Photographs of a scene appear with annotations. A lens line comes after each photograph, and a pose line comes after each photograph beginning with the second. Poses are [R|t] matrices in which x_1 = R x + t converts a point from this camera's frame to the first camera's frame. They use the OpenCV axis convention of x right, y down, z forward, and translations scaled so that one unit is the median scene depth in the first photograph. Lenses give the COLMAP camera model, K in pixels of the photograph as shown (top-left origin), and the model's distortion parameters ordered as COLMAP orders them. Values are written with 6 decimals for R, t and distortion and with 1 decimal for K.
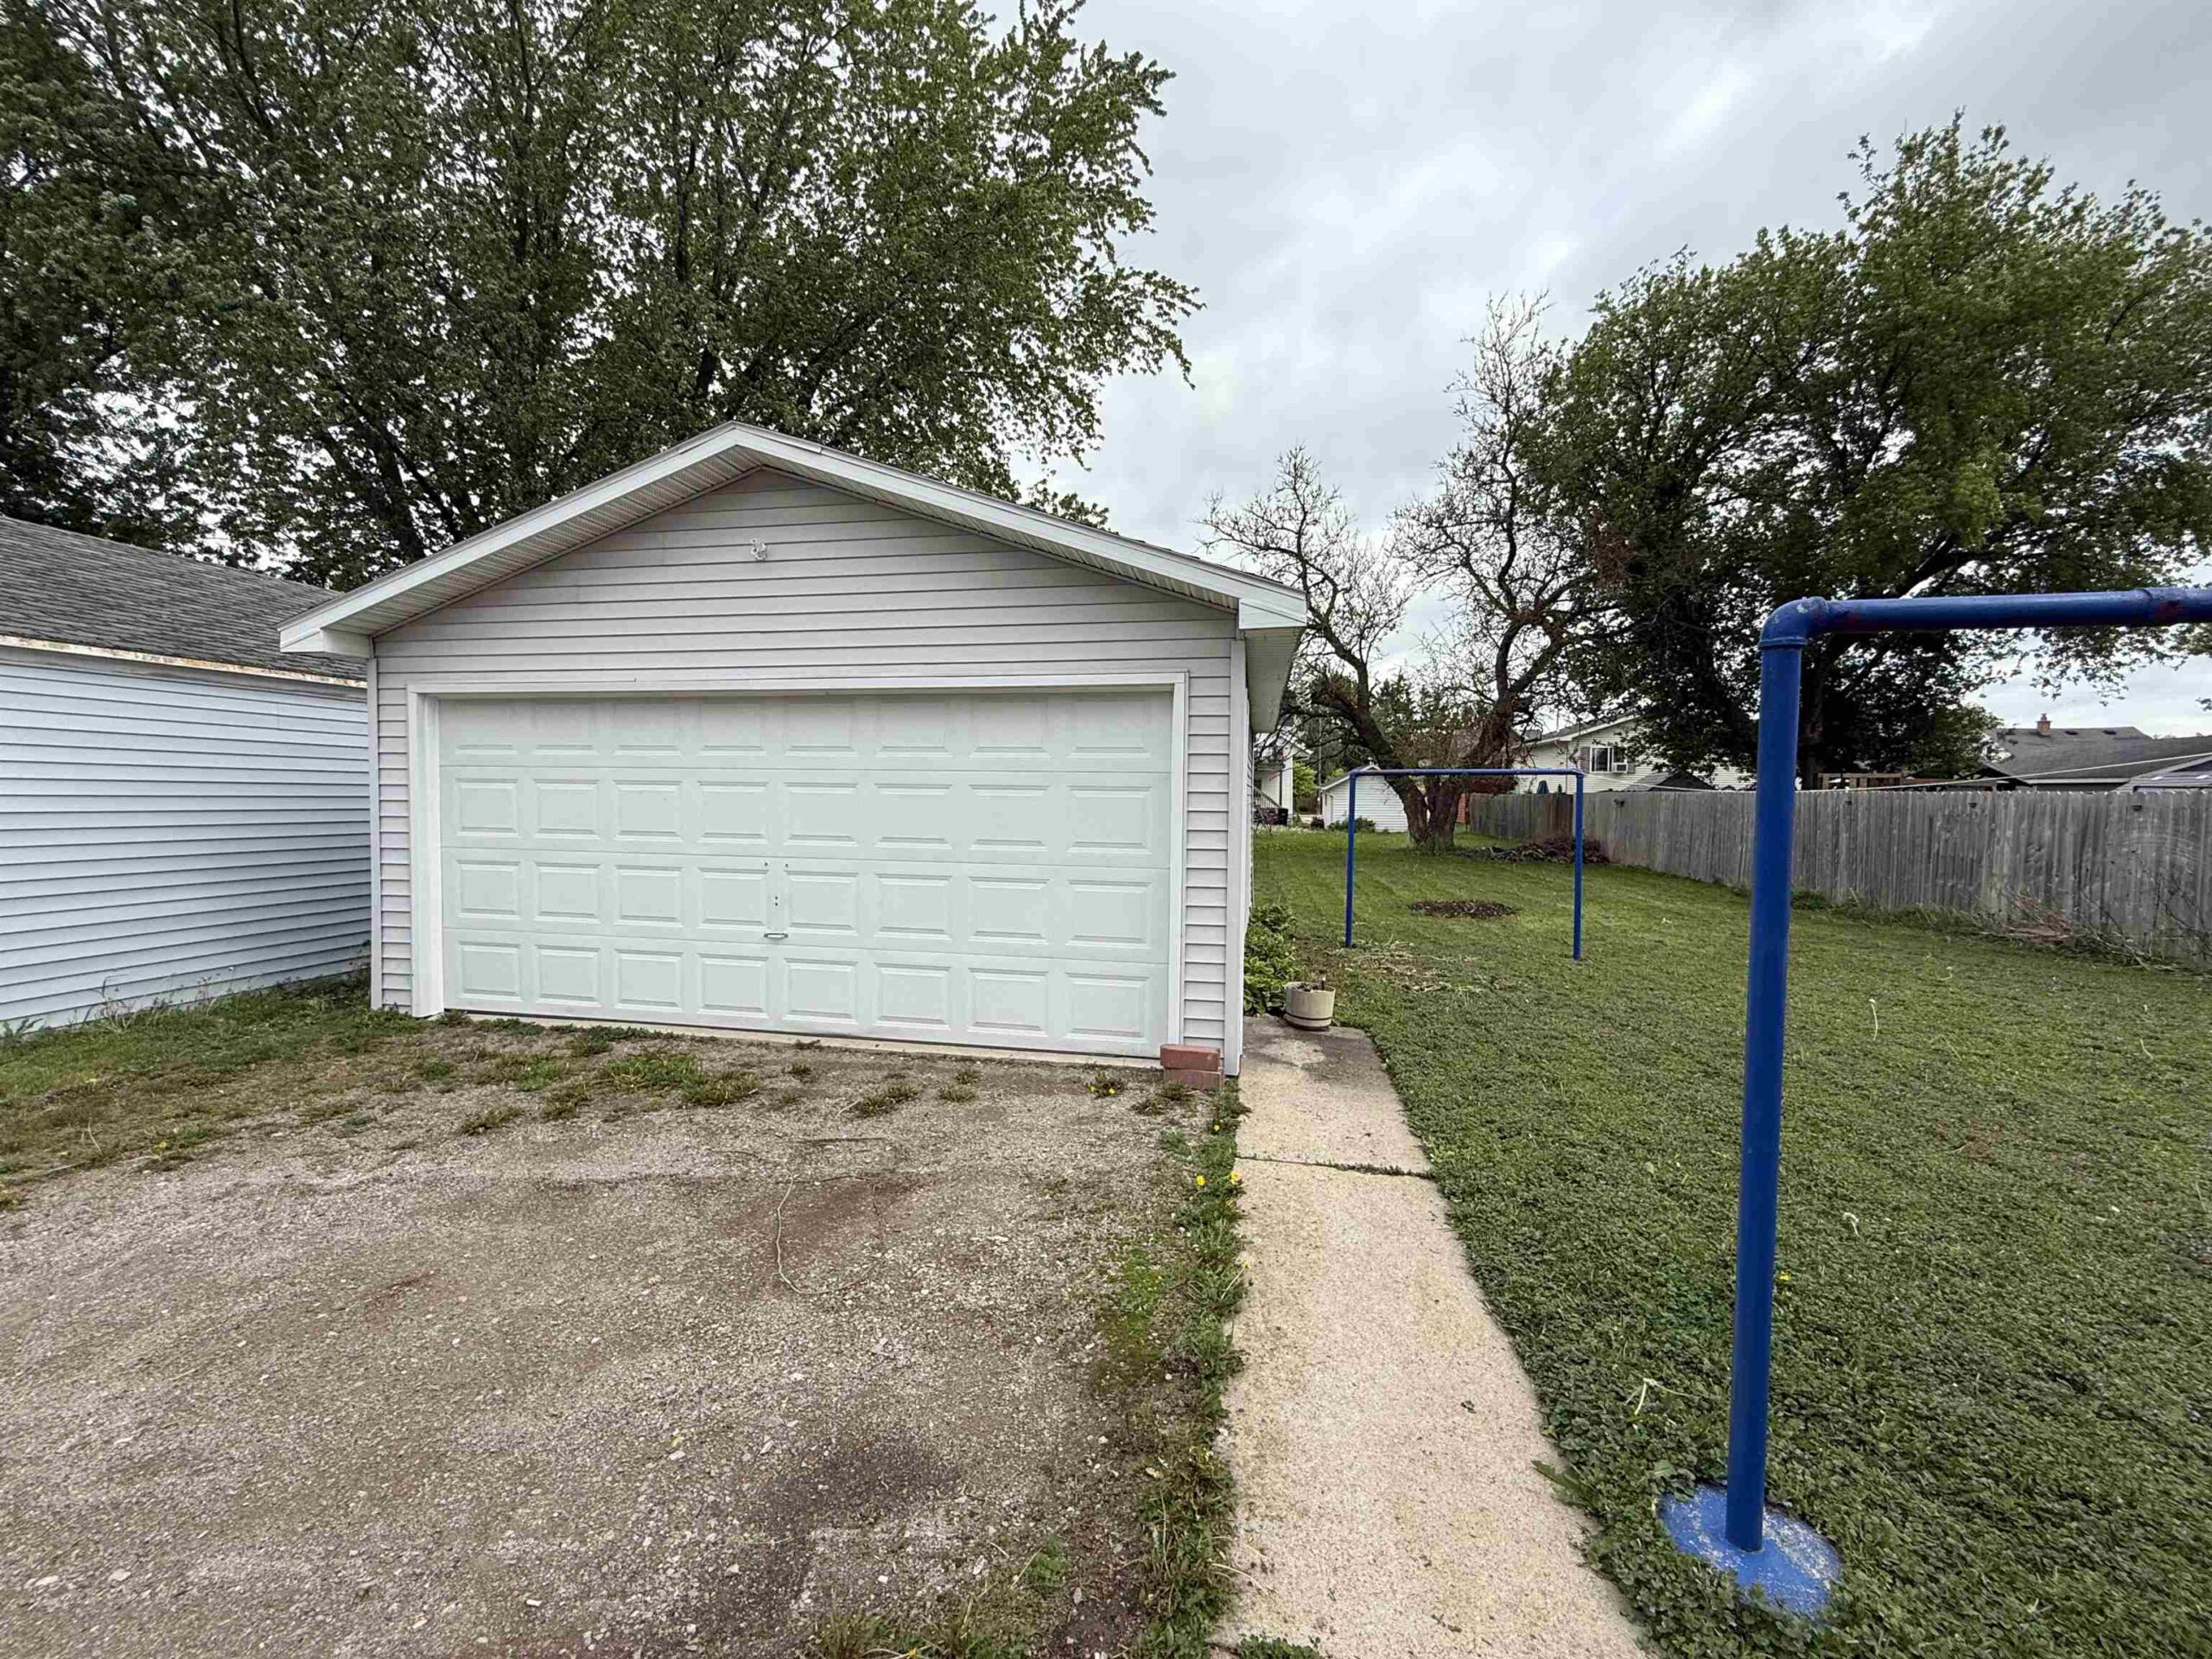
lens RADIAL K [[890.1, 0, 1106.0], [0, 890.1, 829.5], [0, 0, 1]] dist [-0.000876, -0.000120]
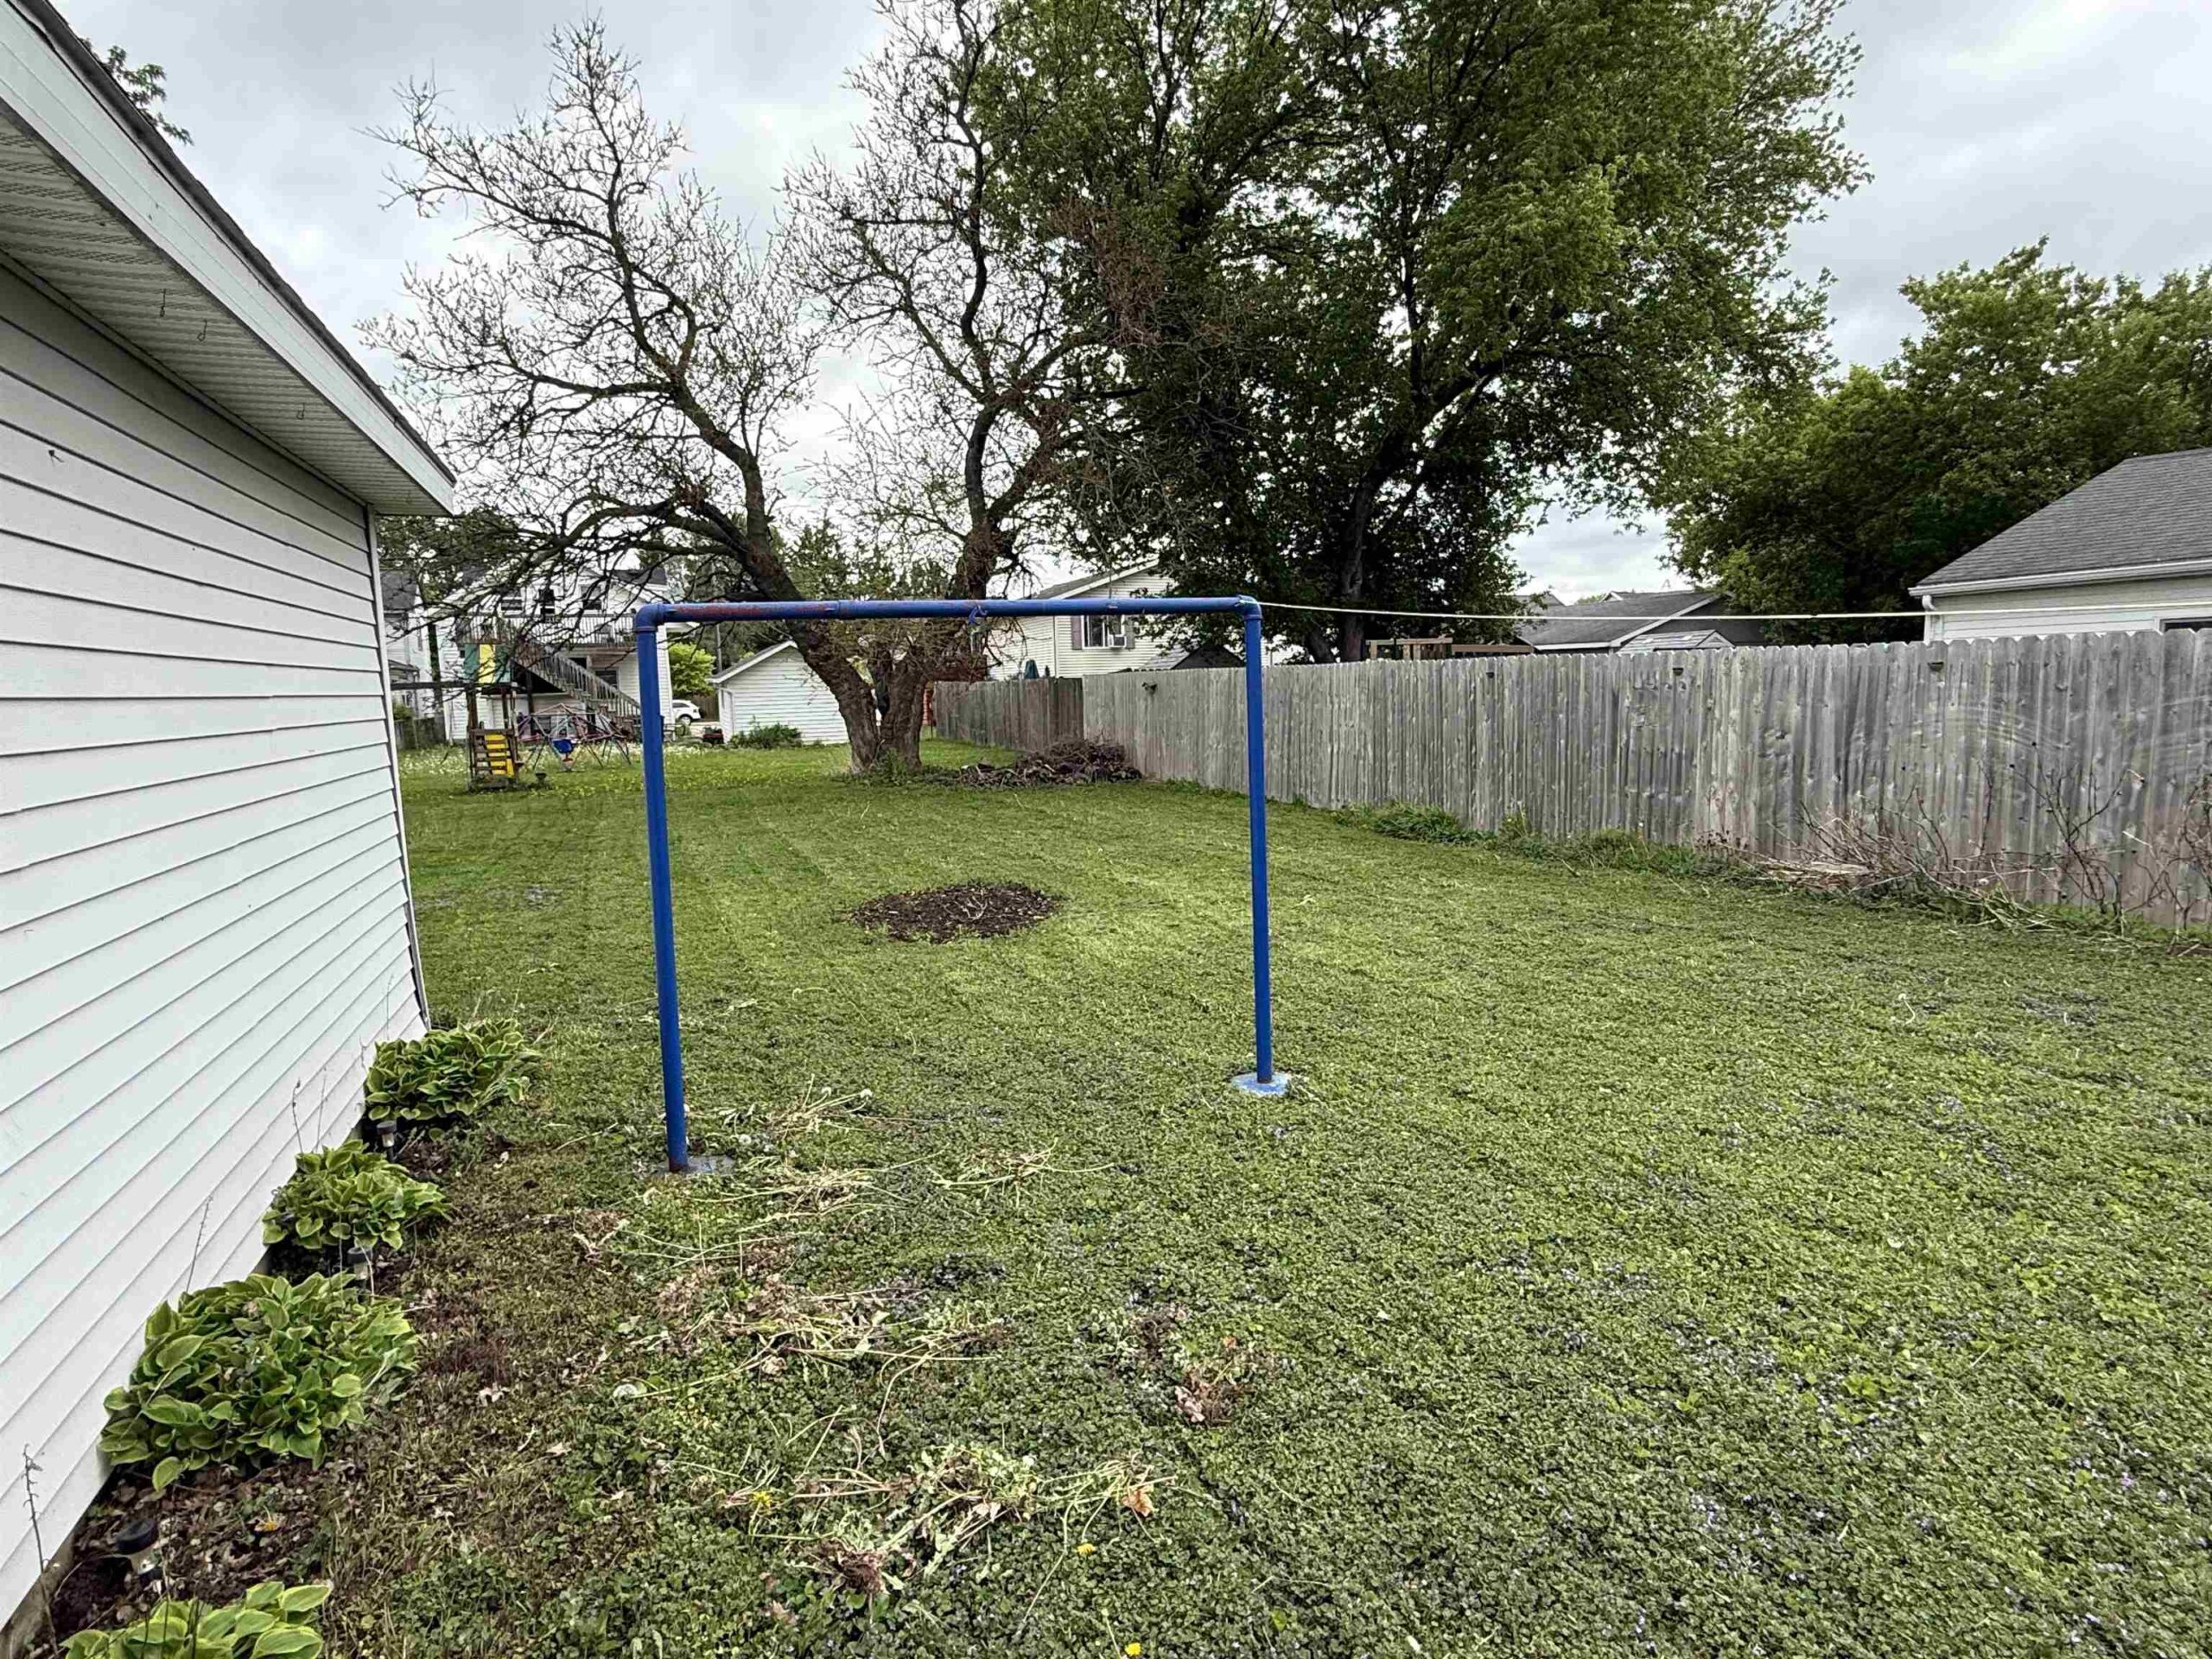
lens RADIAL K [[1141.2, 0, 1106.0], [0, 1141.2, 829.5], [0, 0, 1]] dist [0.001328, 0.000079]
pose [[0.854487, -0.093565, 0.510978, 0.090603], [0.051701, 0.994079, 0.095568, -0.007202], [-0.516894, -0.055244, 0.854265, 0.252616]]
